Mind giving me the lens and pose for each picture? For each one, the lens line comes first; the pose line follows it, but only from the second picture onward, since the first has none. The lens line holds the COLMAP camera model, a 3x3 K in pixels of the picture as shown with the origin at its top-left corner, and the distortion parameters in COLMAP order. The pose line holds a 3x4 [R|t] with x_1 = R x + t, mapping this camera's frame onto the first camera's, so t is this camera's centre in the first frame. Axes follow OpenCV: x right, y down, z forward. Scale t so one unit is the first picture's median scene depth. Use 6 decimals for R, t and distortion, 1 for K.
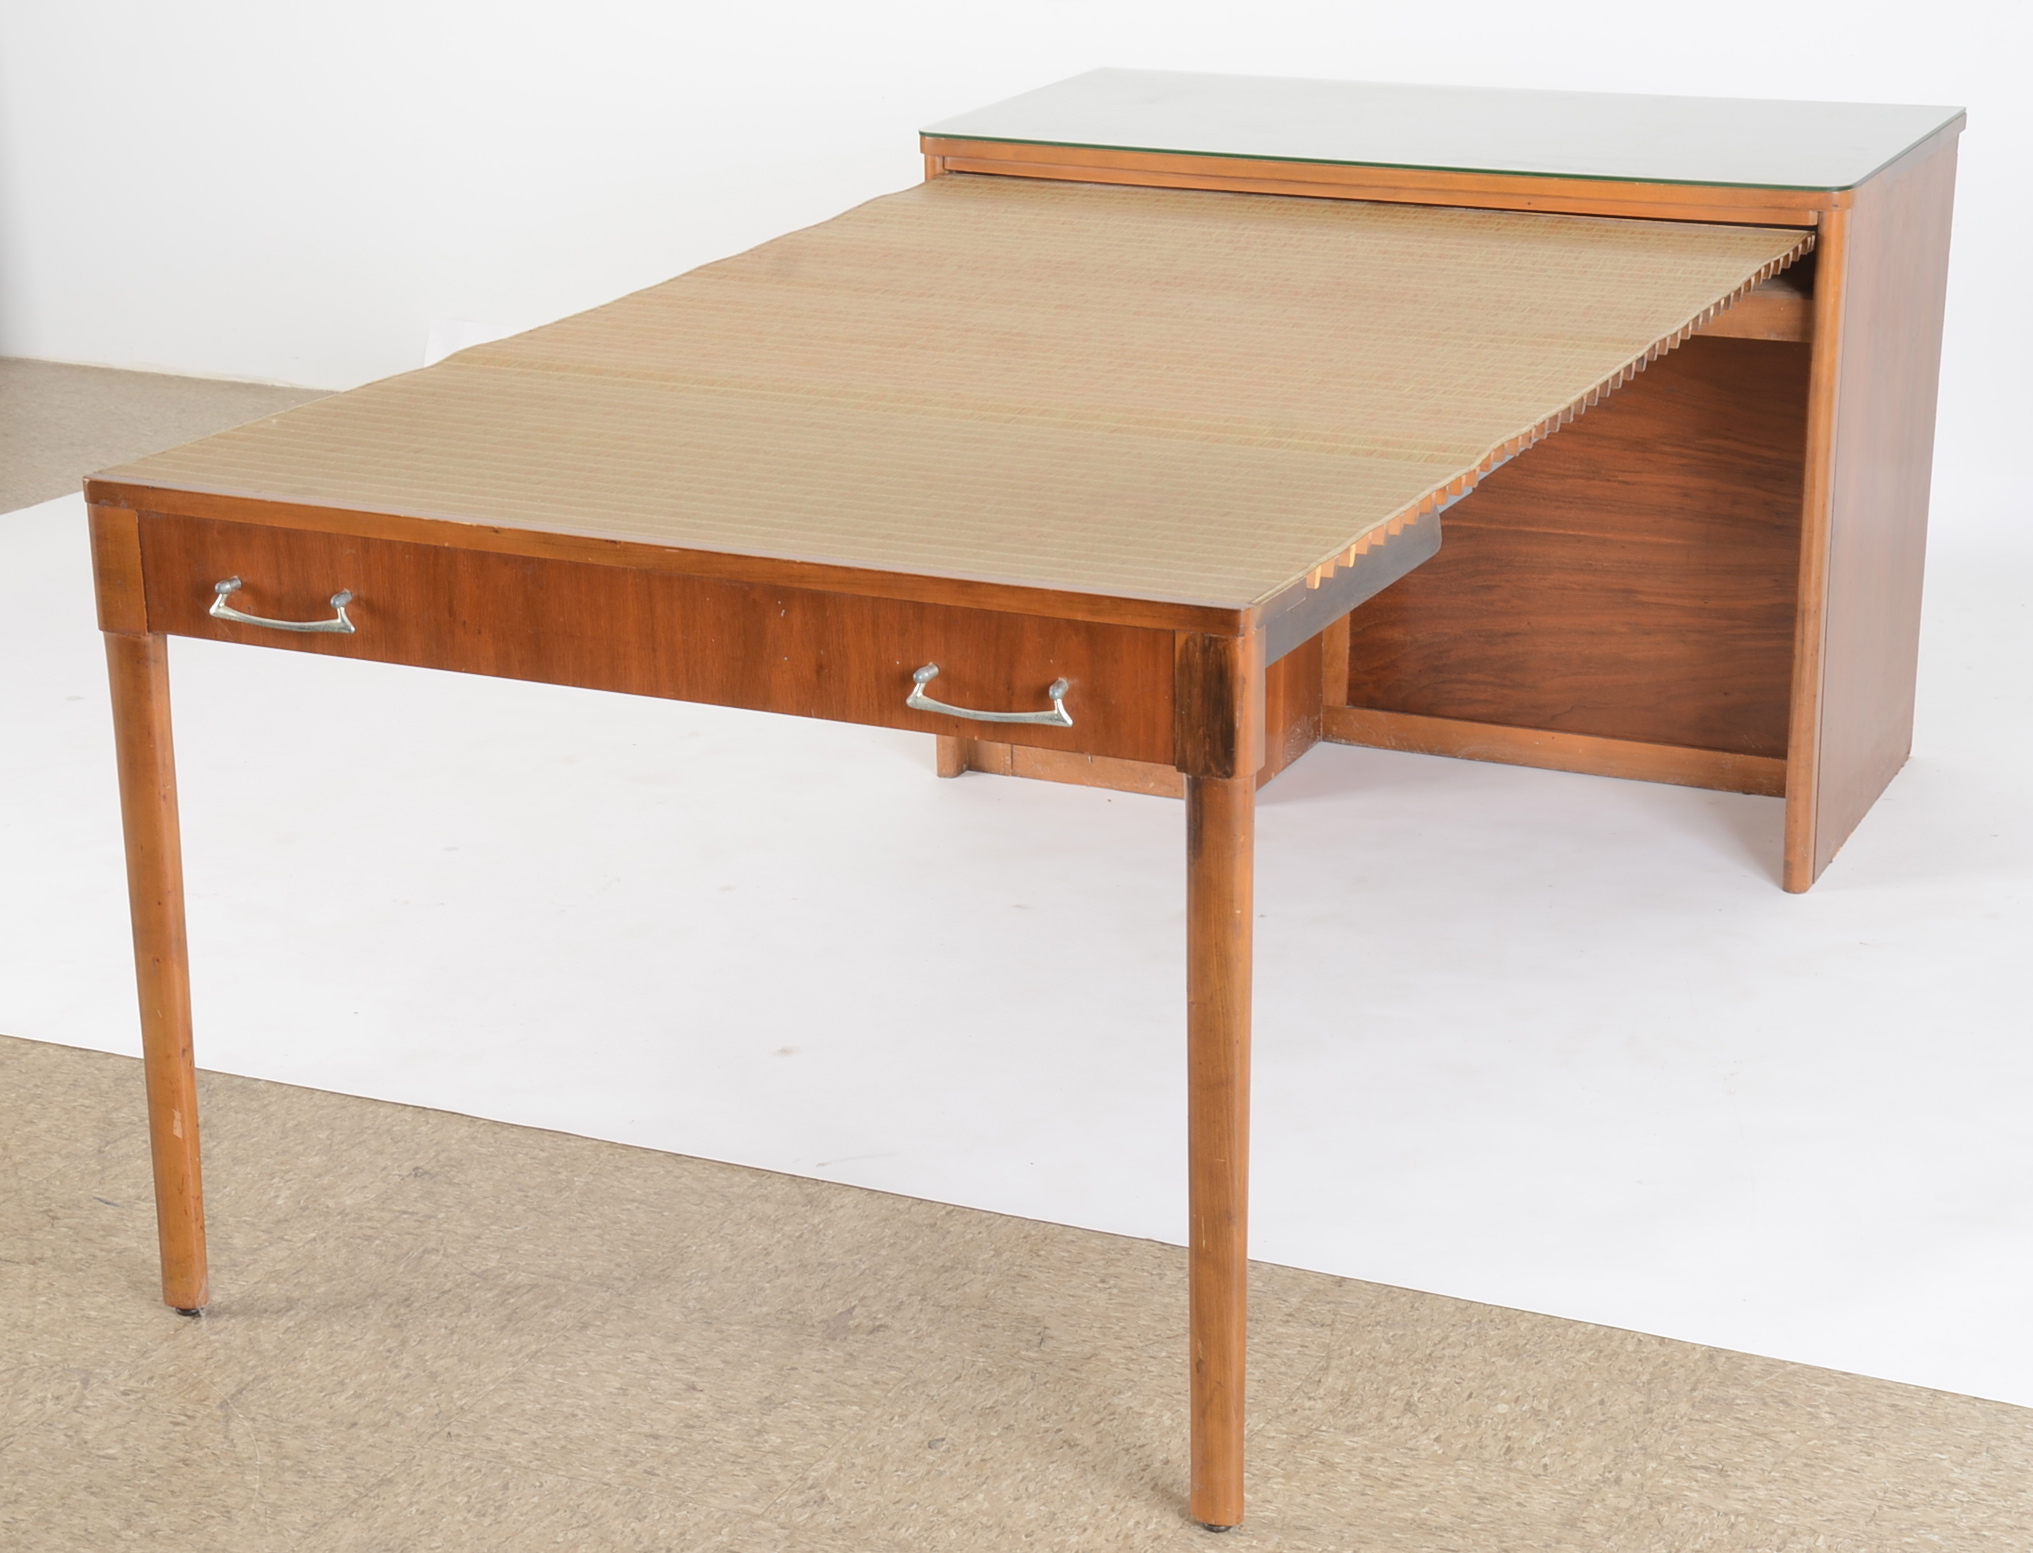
lens RADIAL K [[4009.0, 0, 1012.8], [0, 4009.0, 873.1], [0, 0, 1]] dist [0.223065, 0.409604]
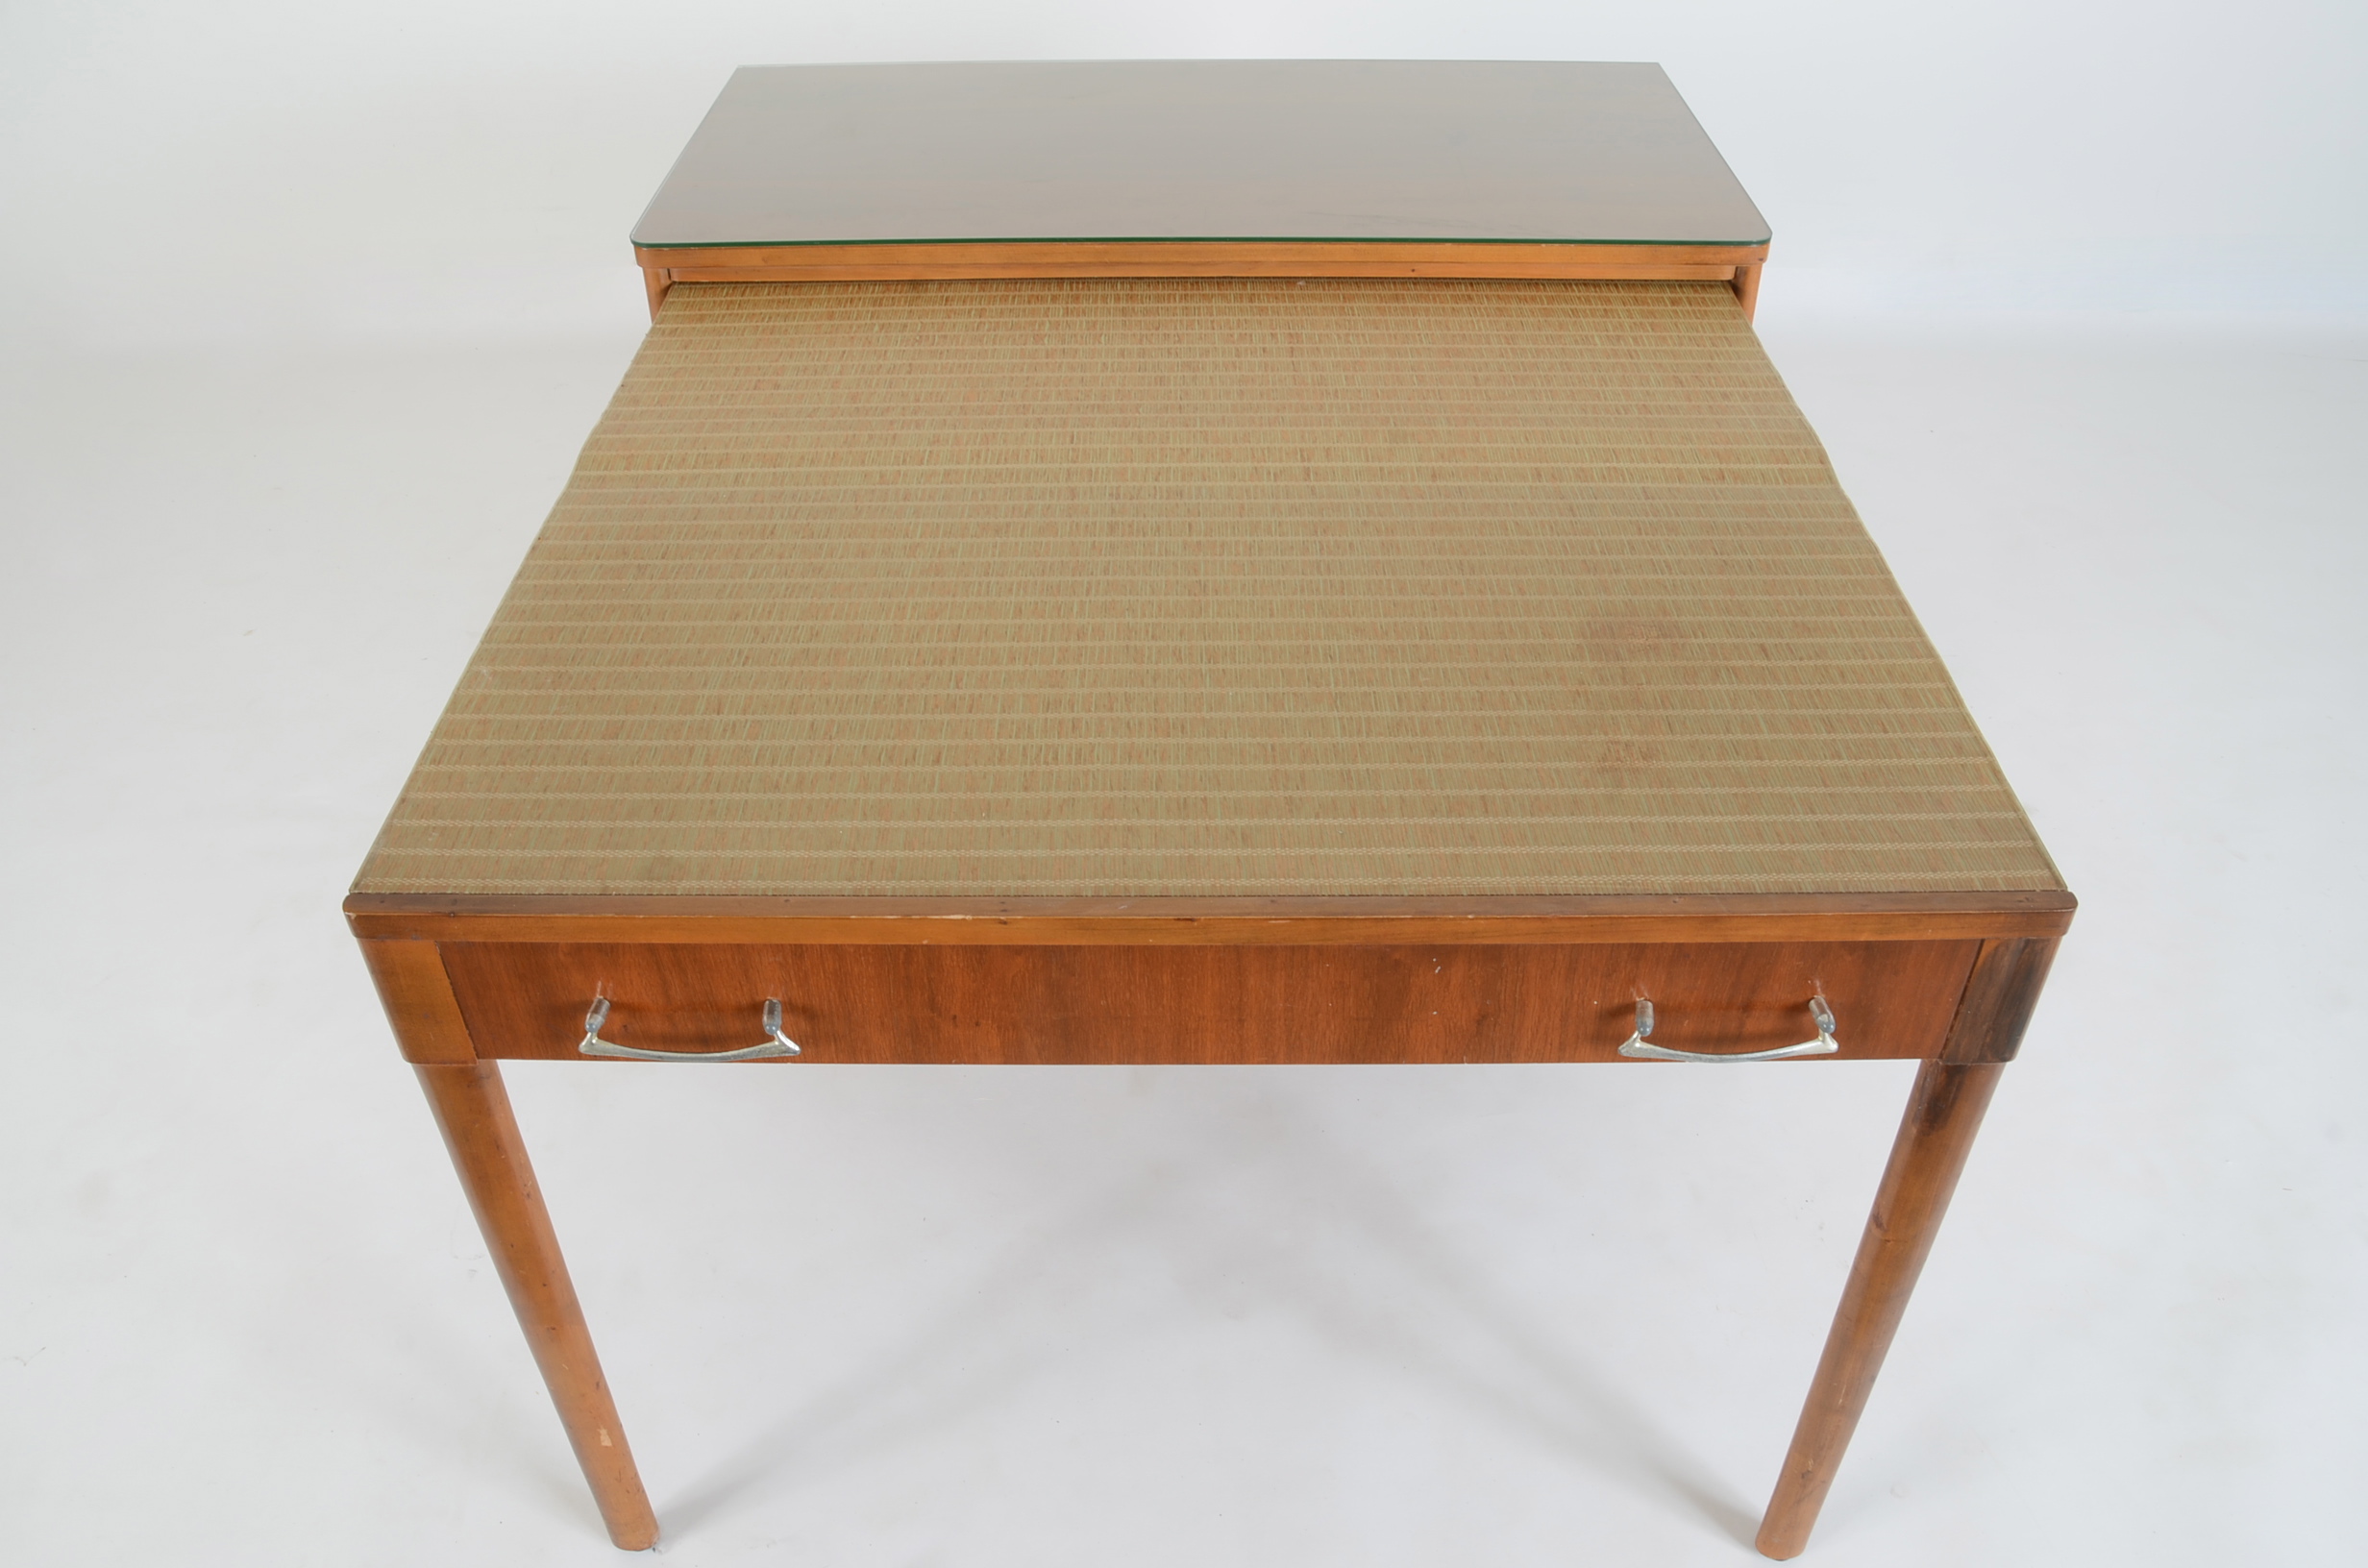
lens RADIAL K [[1842.2, 0, 1184.0], [0, 1842.2, 784.0], [0, 0, 1]] dist [-0.130958, 0.010377]
pose [[0.907774, -0.256941, 0.331553, -0.208850], [0.132621, 0.925693, 0.354267, -0.228801], [-0.397942, -0.277623, 0.874395, 0.724897]]
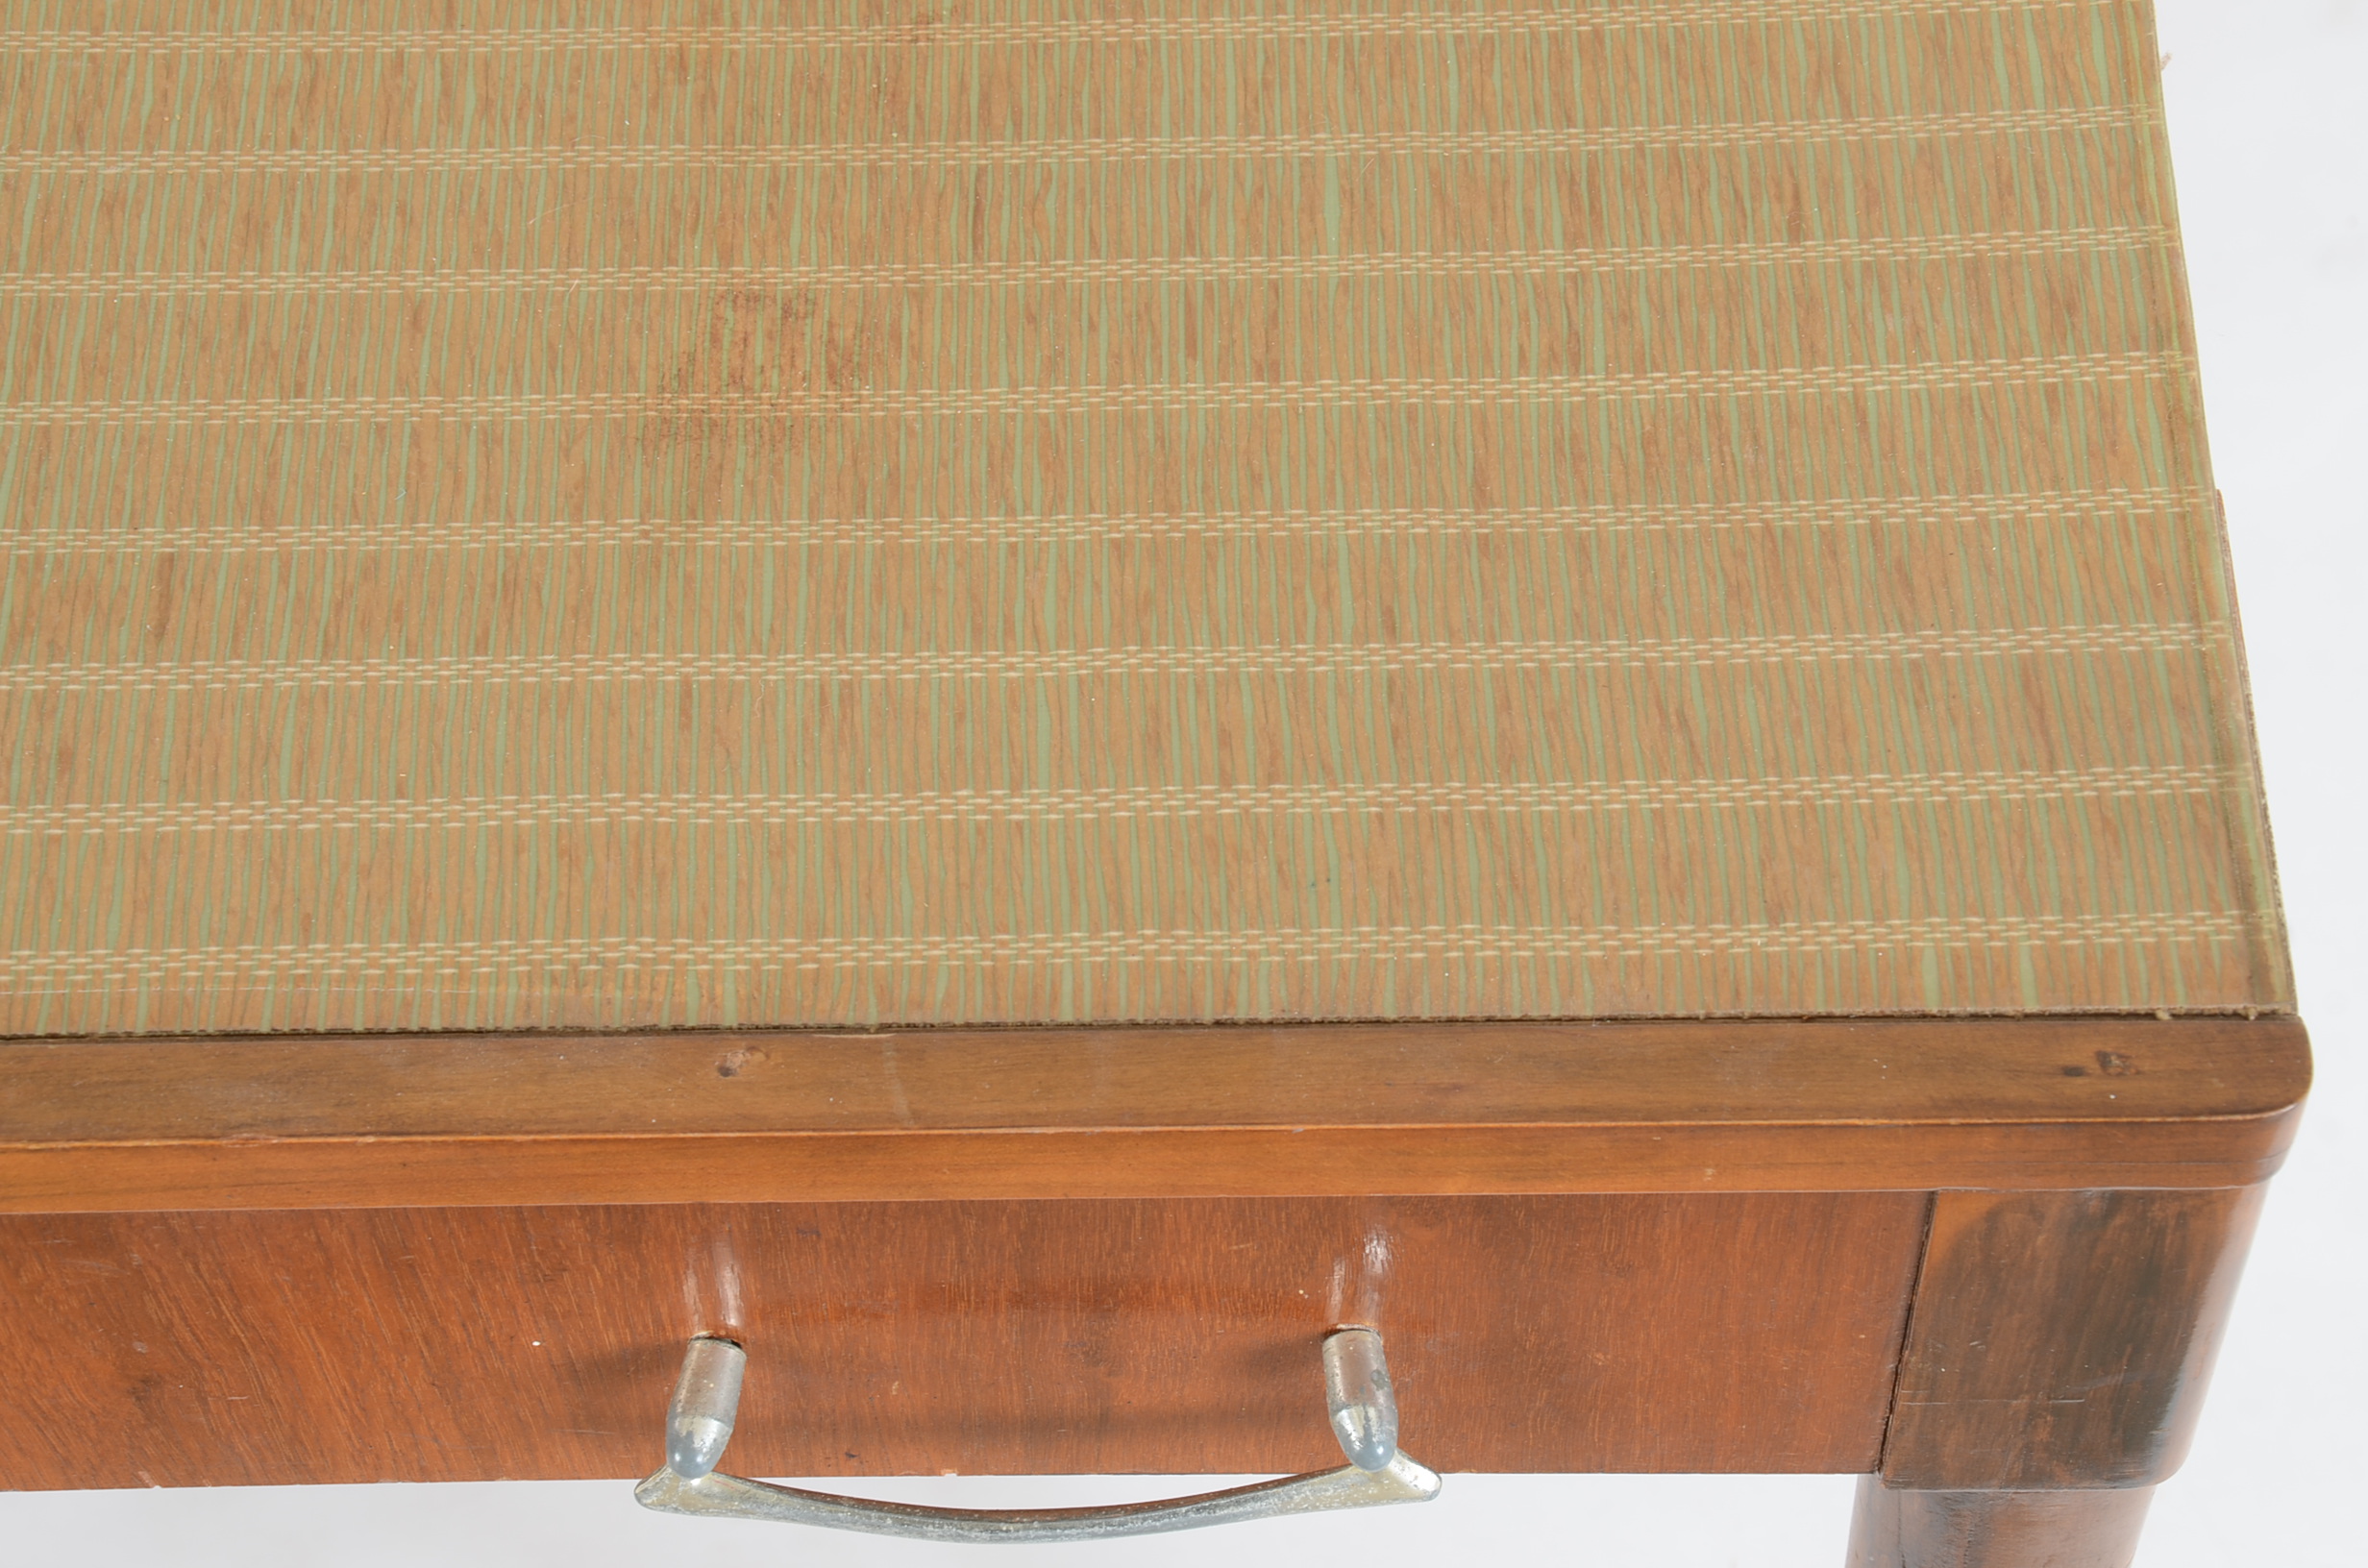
lens RADIAL K [[4667.4, 0, 1184.0], [0, 4667.4, 784.0], [0, 0, 1]] dist [0.257182, -0.022616]
pose [[0.908721, -0.356718, 0.216747, -0.041064], [0.153999, 0.769161, 0.620222, -0.229083], [-0.387958, -0.530229, 0.753887, 0.802500]]
